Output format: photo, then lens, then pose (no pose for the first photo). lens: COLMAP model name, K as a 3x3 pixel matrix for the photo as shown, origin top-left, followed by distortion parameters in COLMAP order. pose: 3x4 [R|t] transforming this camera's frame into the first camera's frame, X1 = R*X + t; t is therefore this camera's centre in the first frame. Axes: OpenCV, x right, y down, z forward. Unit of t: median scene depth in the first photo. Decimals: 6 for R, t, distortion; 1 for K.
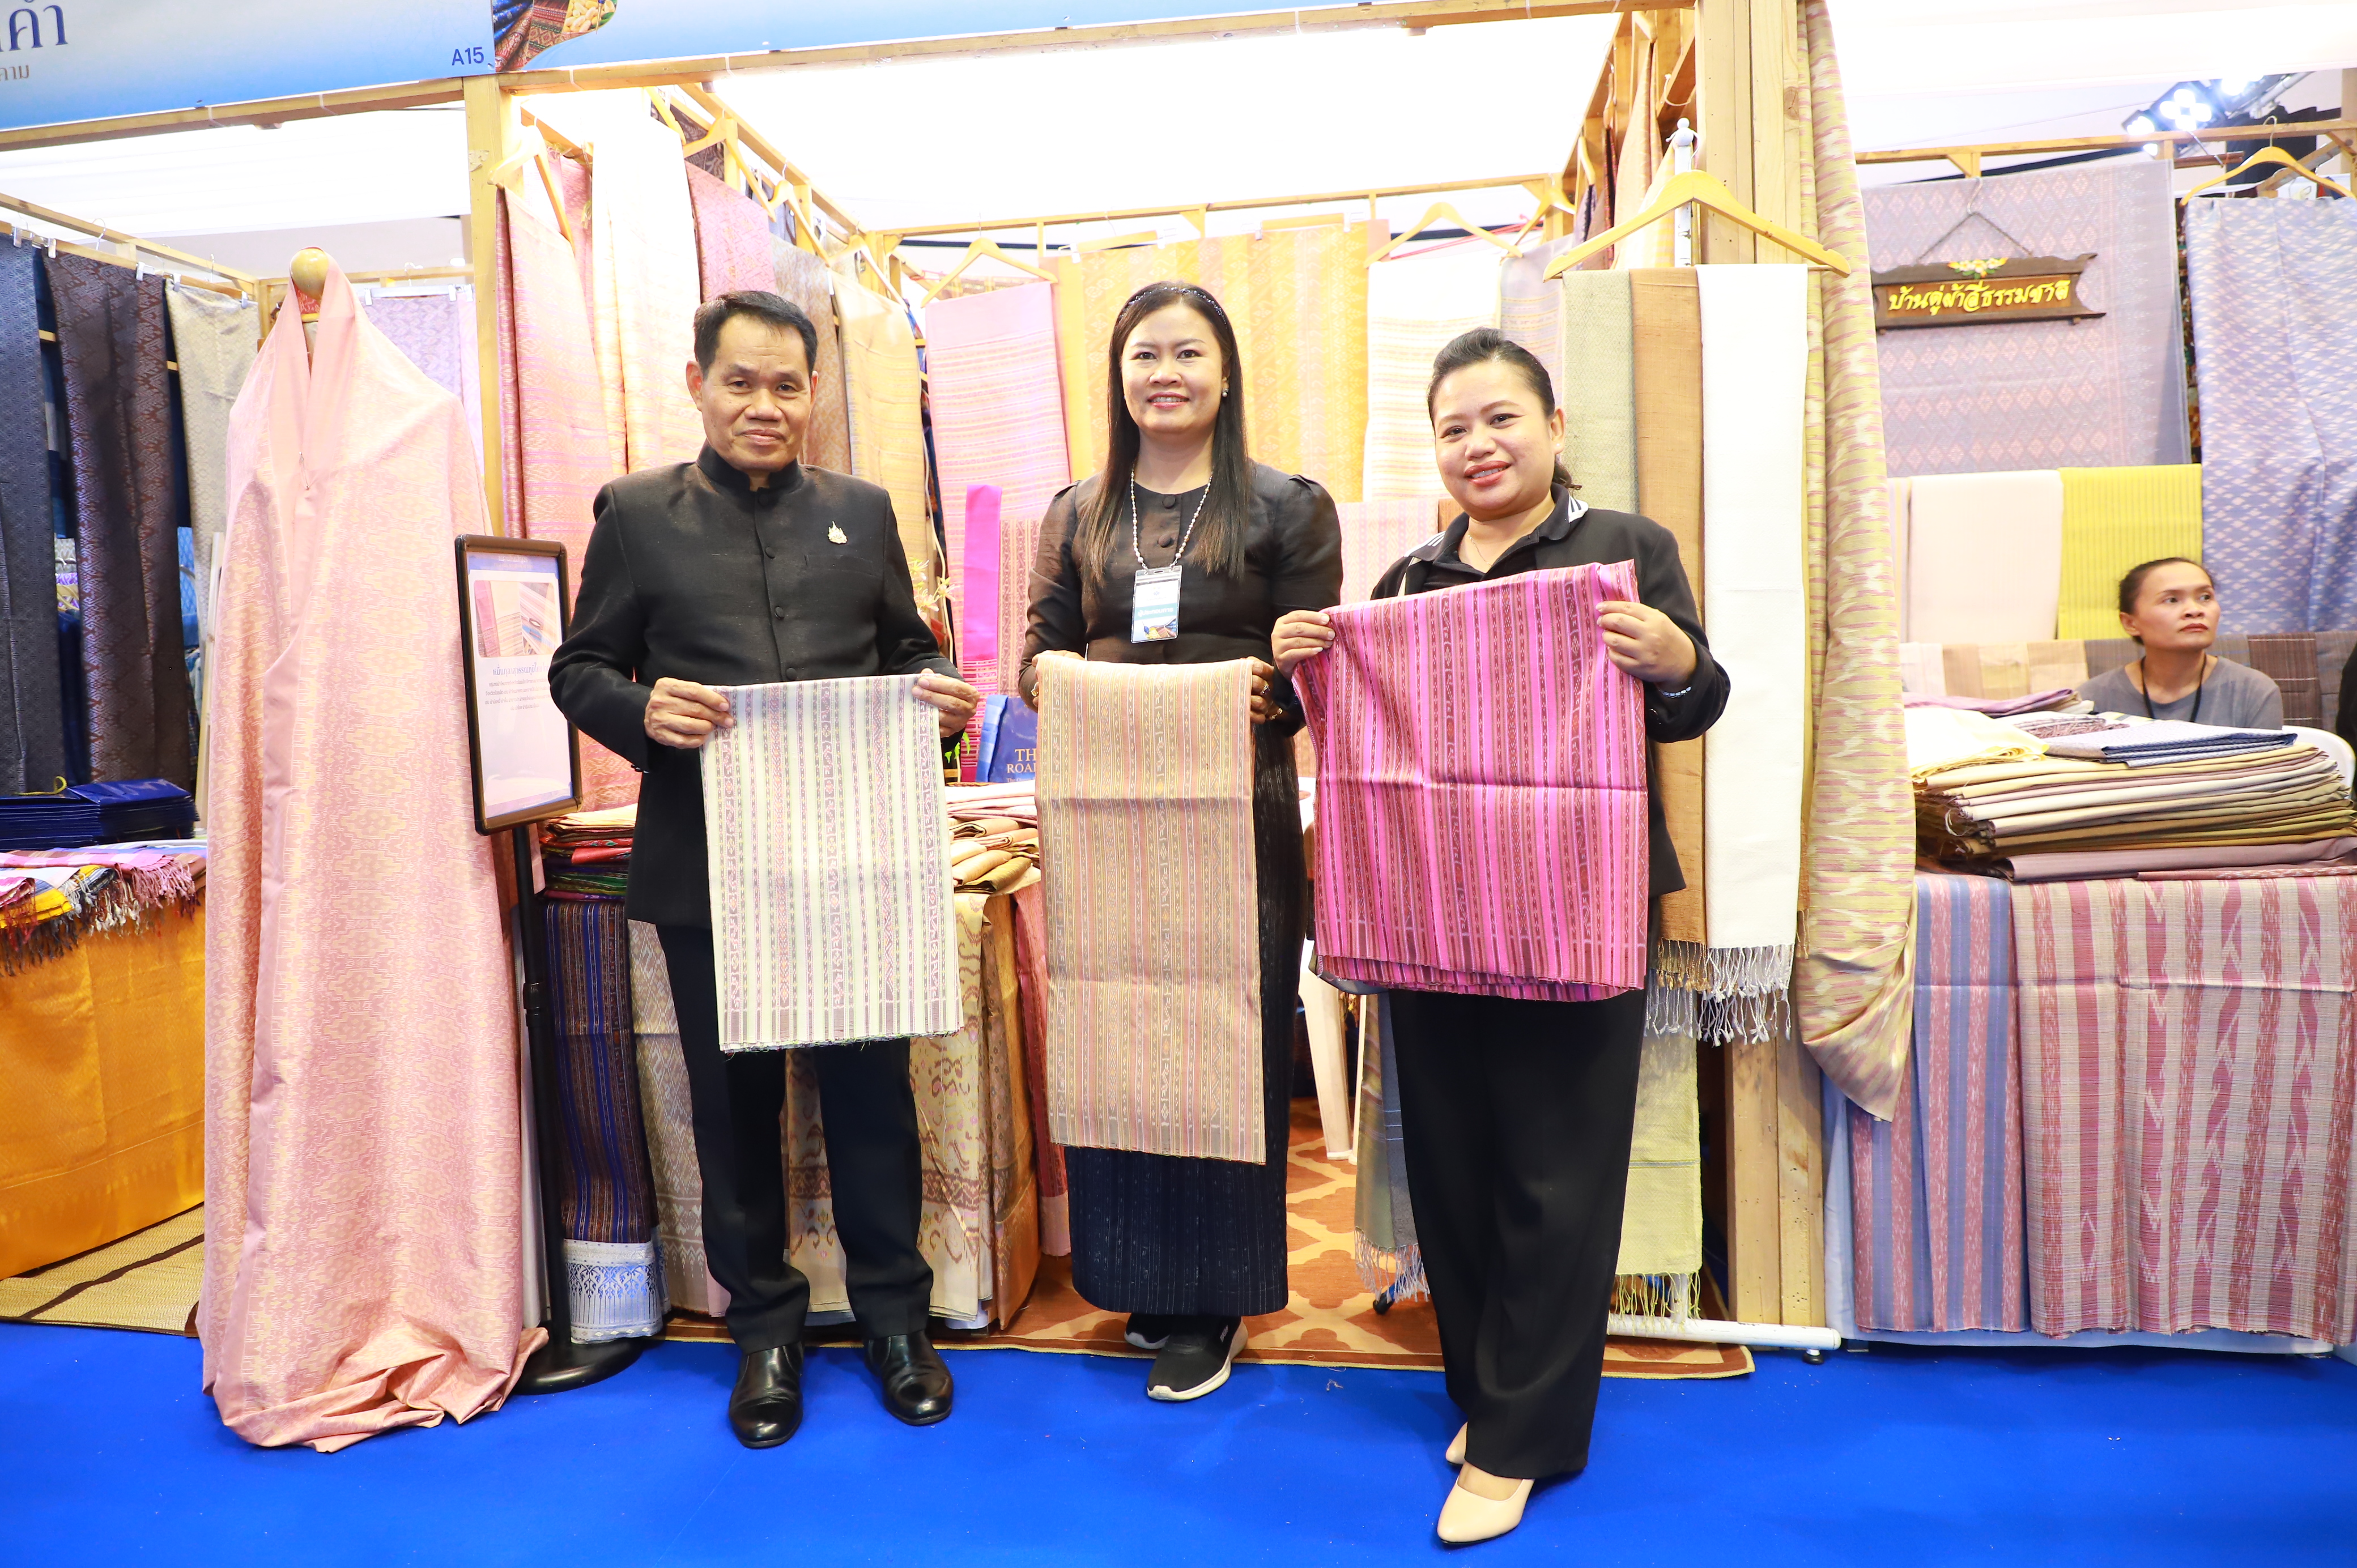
lens RADIAL K [[1543.4, 0, 1186.9], [0, 1543.4, 795.8], [0, 0, 1]] dist [-0.010449, 0.004561]
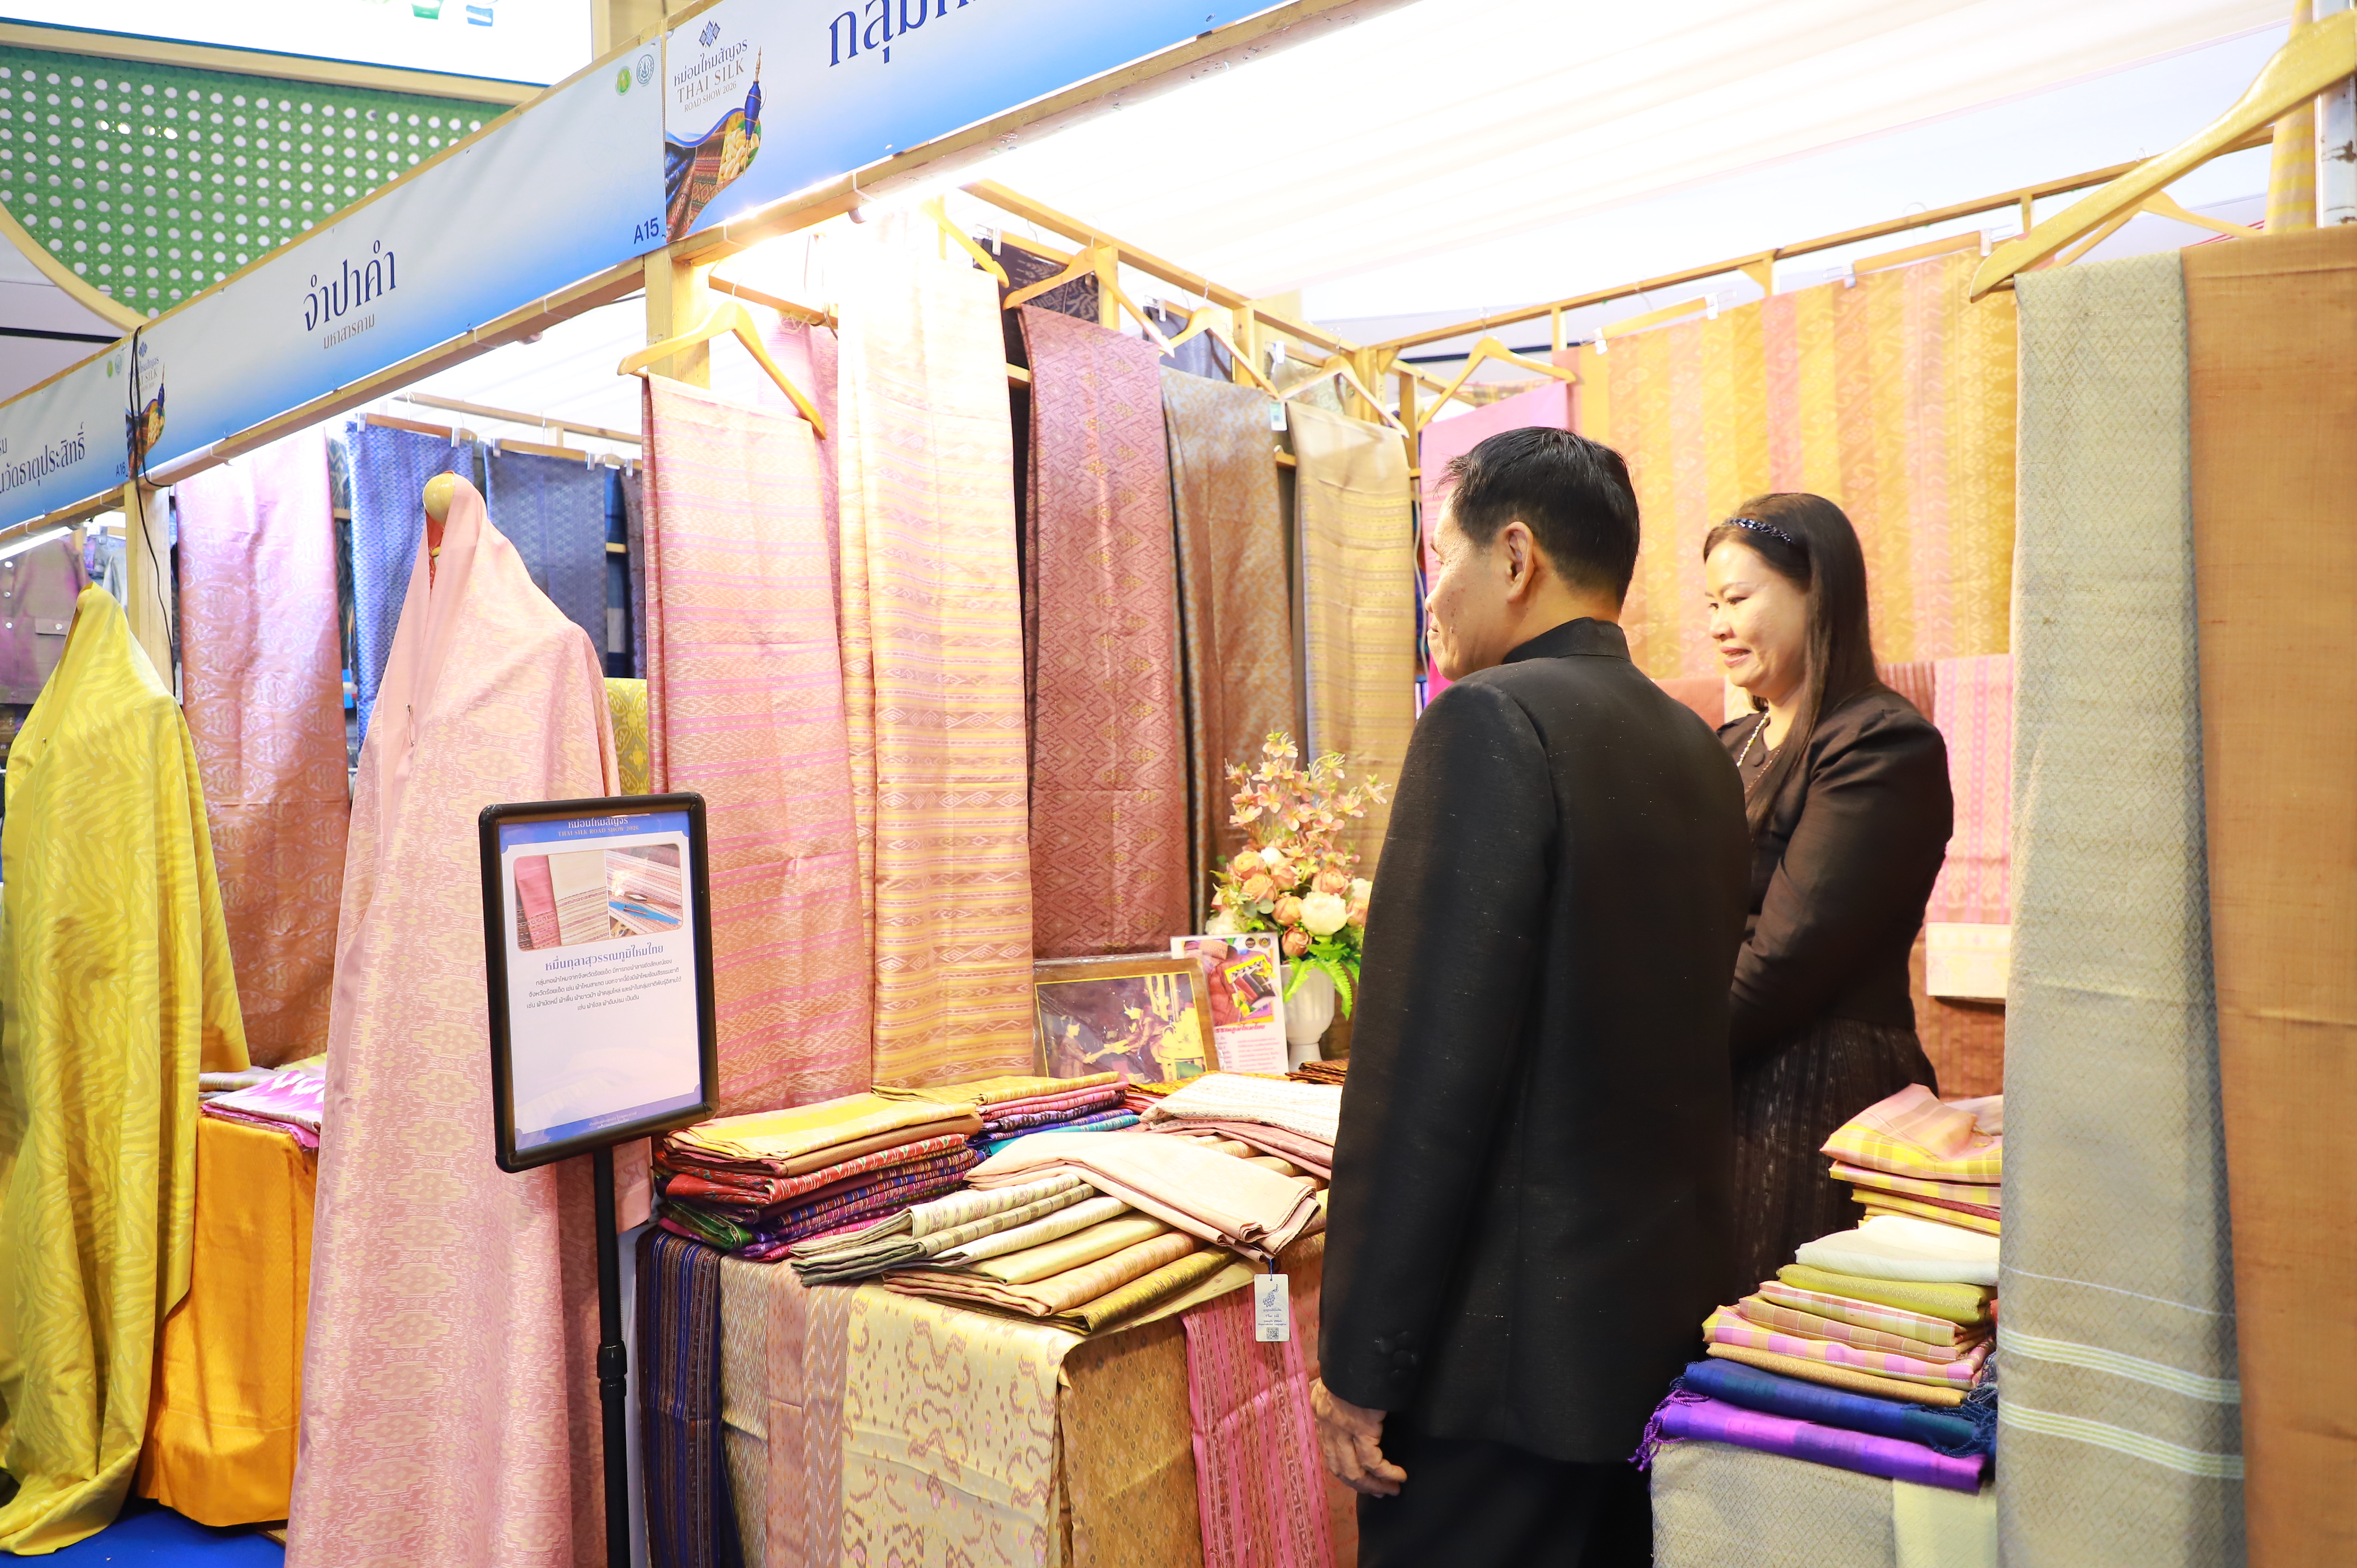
lens RADIAL K [[1543.4, 0, 1186.9], [0, 1543.4, 795.8], [0, 0, 1]] dist [-0.010449, 0.004561]
pose [[0.870391, 0.006162, -0.492323, 0.226131], [-0.037838, 0.997802, -0.054405, -0.128184], [0.490906, 0.065982, 0.868711, 0.418066]]
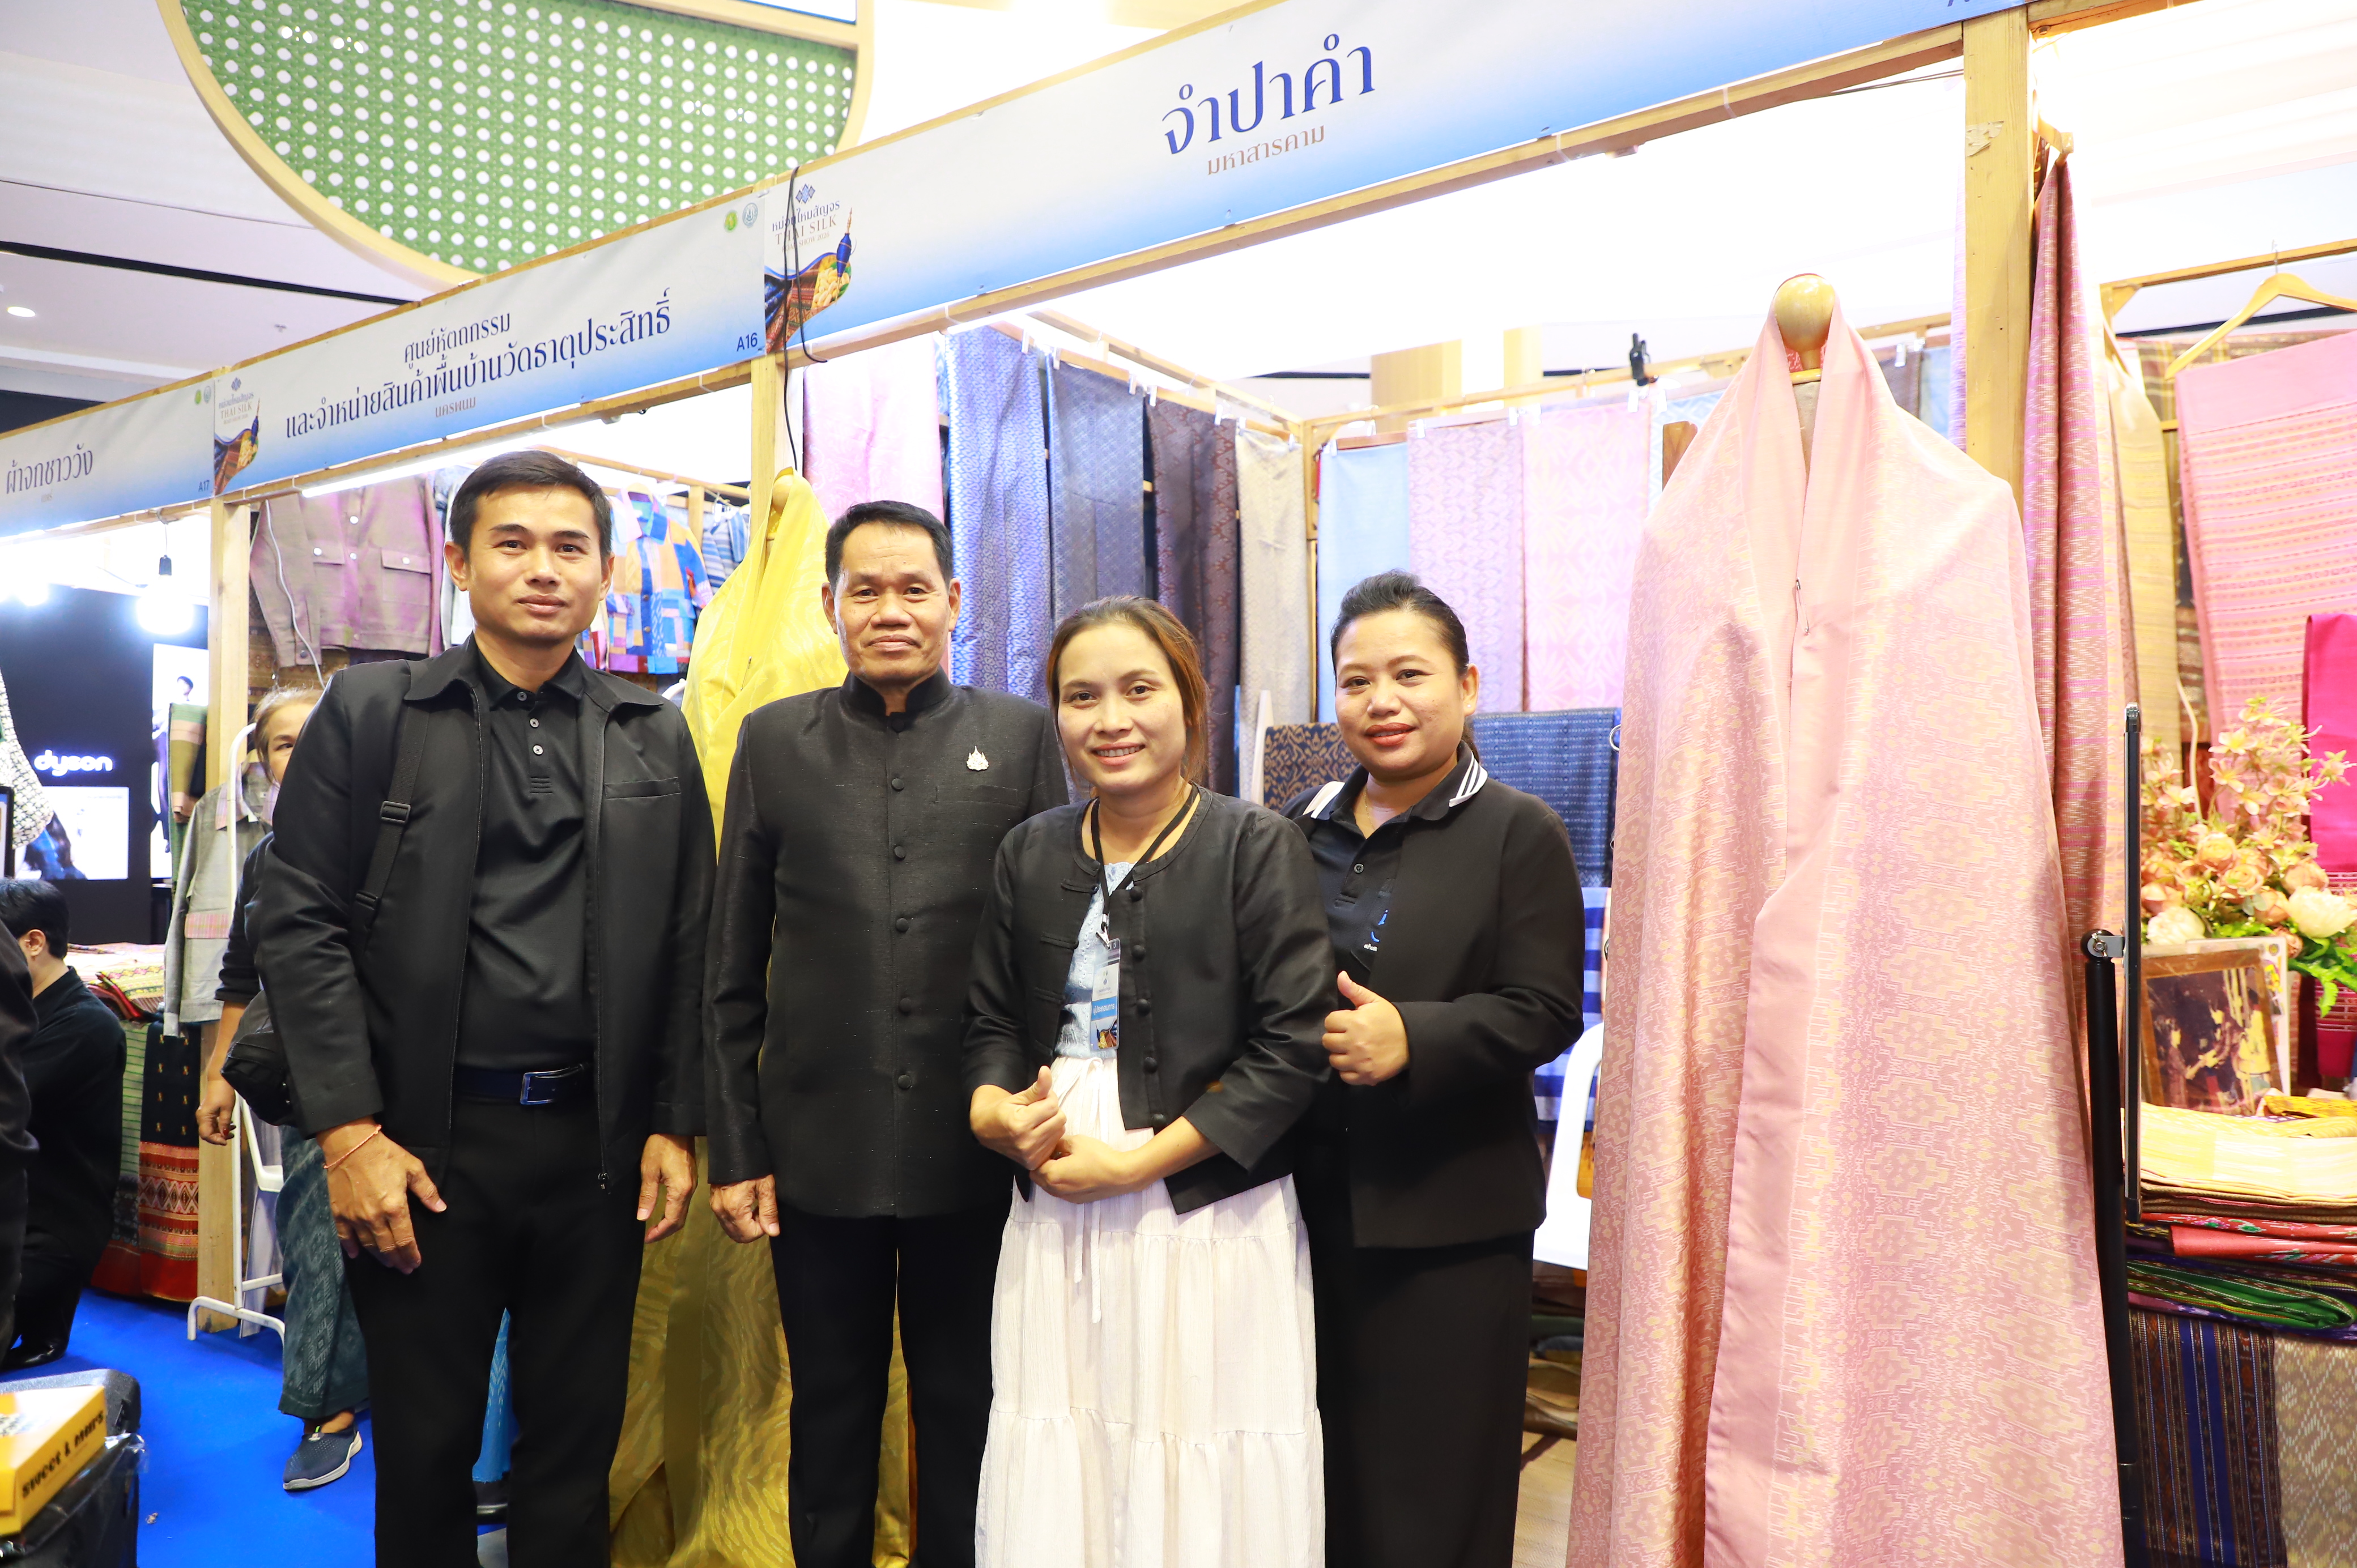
lens RADIAL K [[1543.4, 0, 1186.9], [0, 1543.4, 795.8], [0, 0, 1]] dist [-0.010449, 0.004561]
pose [[0.898887, 0.020076, -0.437721, -0.478073], [-0.060488, 0.995071, -0.078578, -0.060114], [0.433986, 0.097110, 0.895671, 0.290009]]
